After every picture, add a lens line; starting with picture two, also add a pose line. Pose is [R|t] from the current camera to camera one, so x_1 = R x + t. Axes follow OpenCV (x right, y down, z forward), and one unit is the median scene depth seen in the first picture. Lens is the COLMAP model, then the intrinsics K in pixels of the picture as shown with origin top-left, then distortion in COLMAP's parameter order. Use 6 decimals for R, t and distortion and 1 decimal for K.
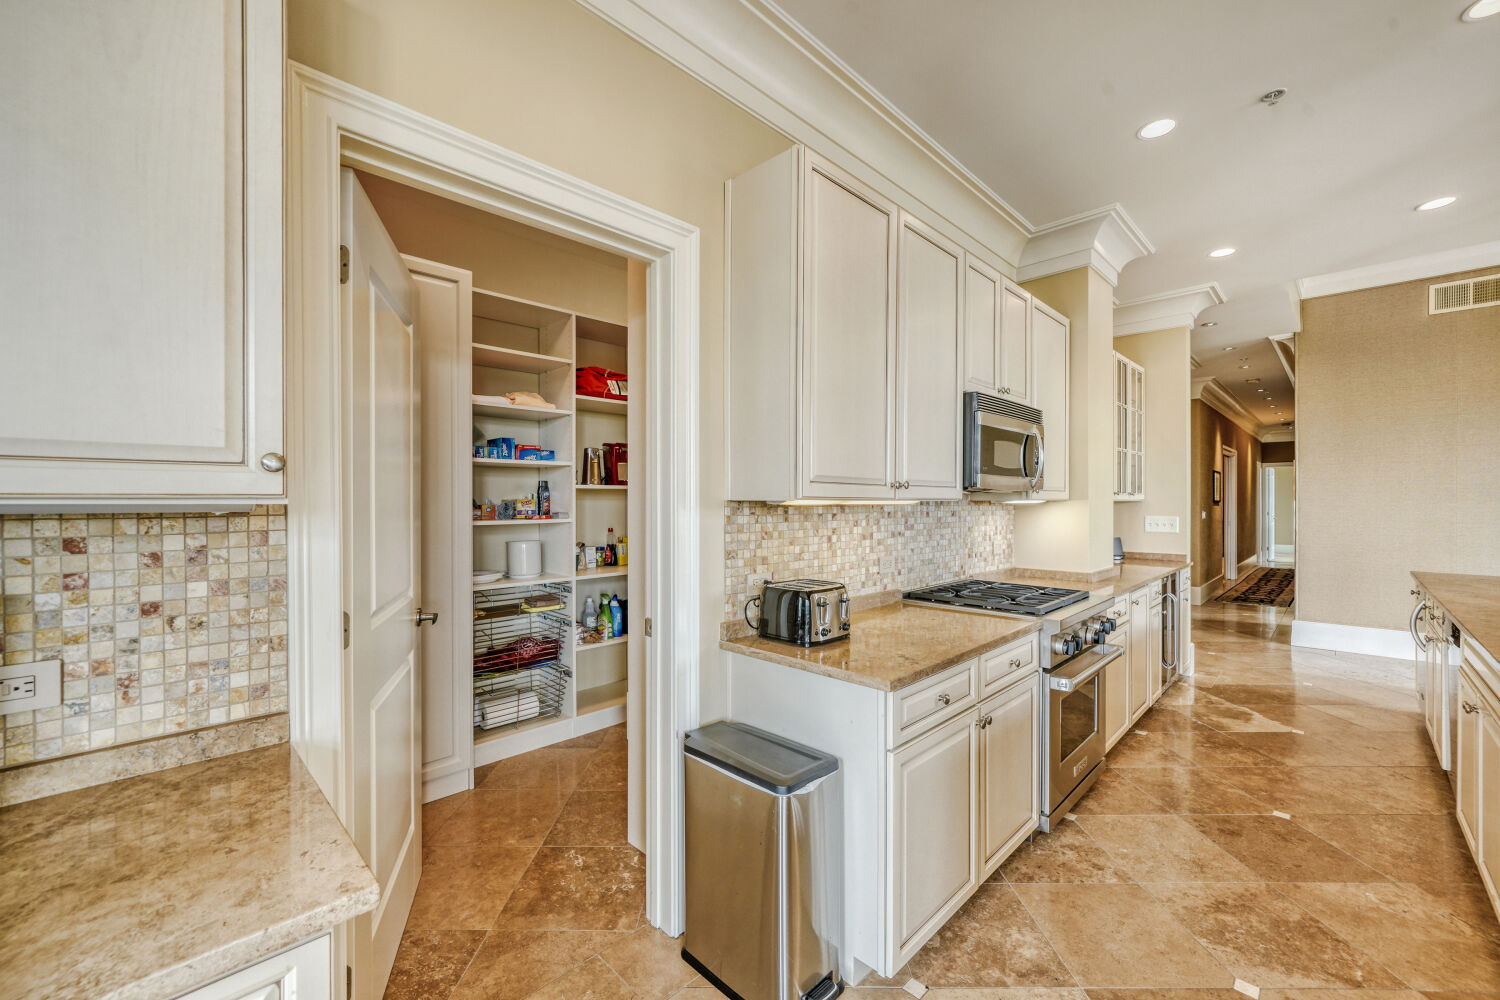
lens RADIAL K [[603.5, 0, 745.2], [0, 603.5, 501.1], [0, 0, 1]] dist [-0.013672, -0.000289]
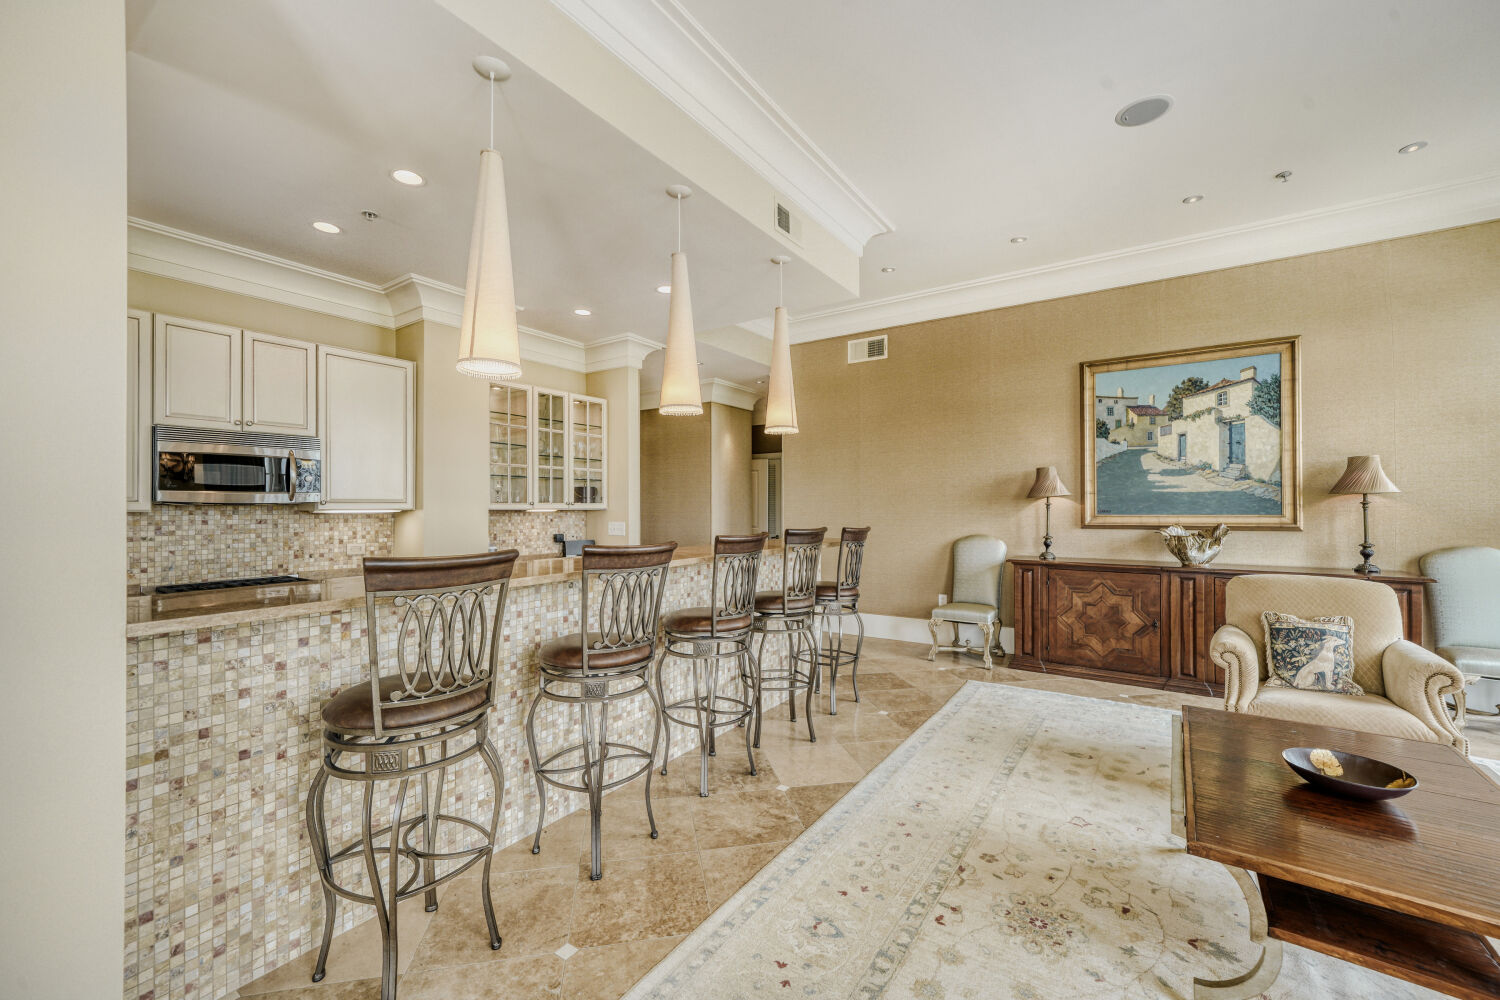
lens RADIAL K [[603.5, 0, 750.1], [0, 603.5, 496.7], [0, 0, 1]] dist [-0.013672, -0.000289]
pose [[0.991340, 0.001242, 0.131311, 1.074769], [0.000351, 0.999927, -0.012109, -0.014137], [-0.131317, 0.012050, 0.991267, -0.308460]]
